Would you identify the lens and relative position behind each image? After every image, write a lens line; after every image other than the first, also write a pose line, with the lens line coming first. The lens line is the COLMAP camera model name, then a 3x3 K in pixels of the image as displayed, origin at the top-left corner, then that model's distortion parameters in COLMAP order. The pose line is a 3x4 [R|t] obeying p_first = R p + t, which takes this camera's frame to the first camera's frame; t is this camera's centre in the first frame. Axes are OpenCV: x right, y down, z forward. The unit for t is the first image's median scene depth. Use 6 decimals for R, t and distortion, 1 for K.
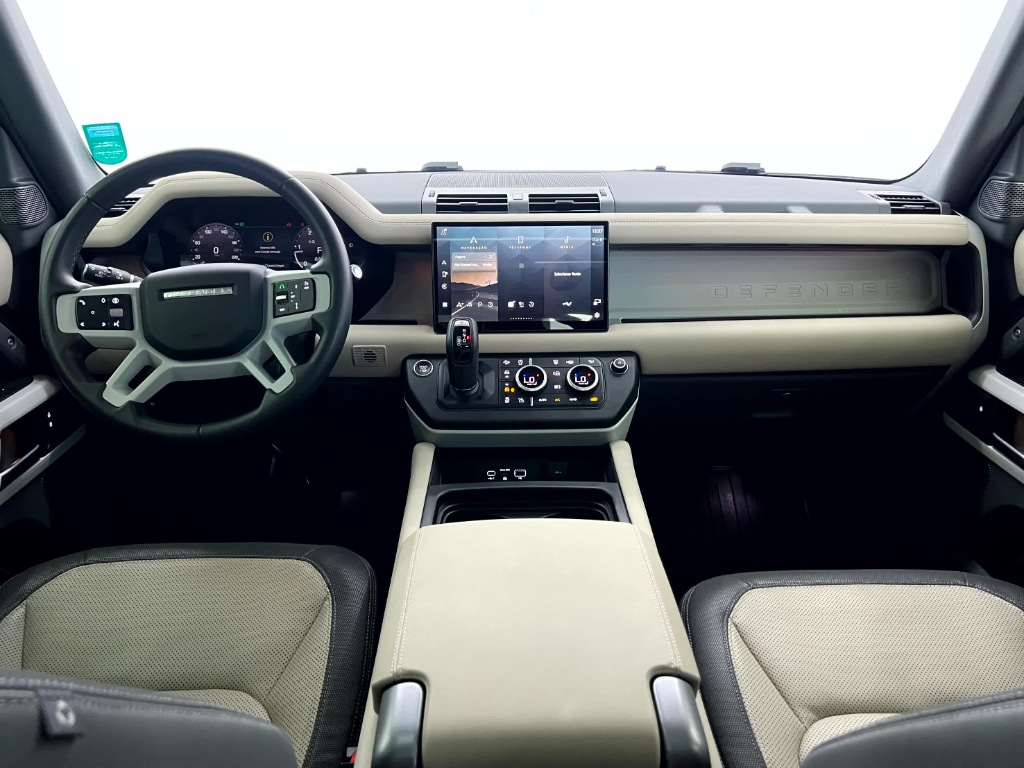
lens RADIAL K [[769.3, 0, 516.1], [0, 769.3, 386.0], [0, 0, 1]] dist [0.073107, -0.074205]
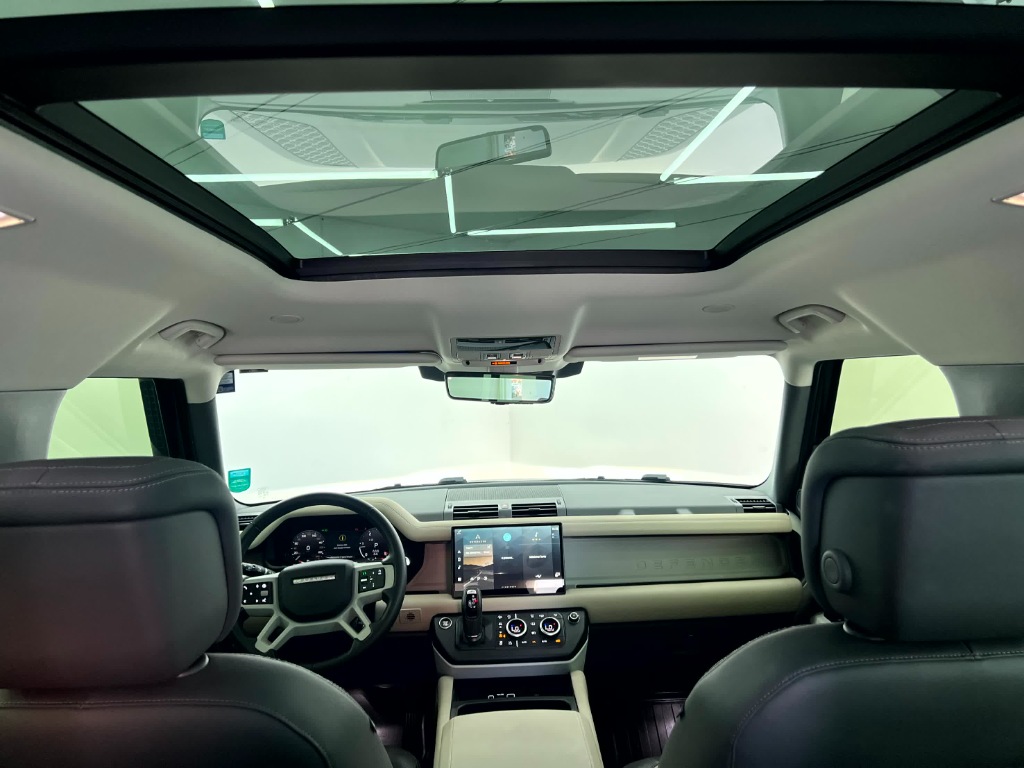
lens RADIAL K [[769.3, 0, 516.1], [0, 769.3, 386.0], [0, 0, 1]] dist [0.073107, -0.074205]
pose [[0.999519, -0.025514, 0.017638, 0.003984], [0.029898, 0.943858, -0.328995, 0.042646], [-0.008253, 0.329364, 0.944167, -0.609128]]
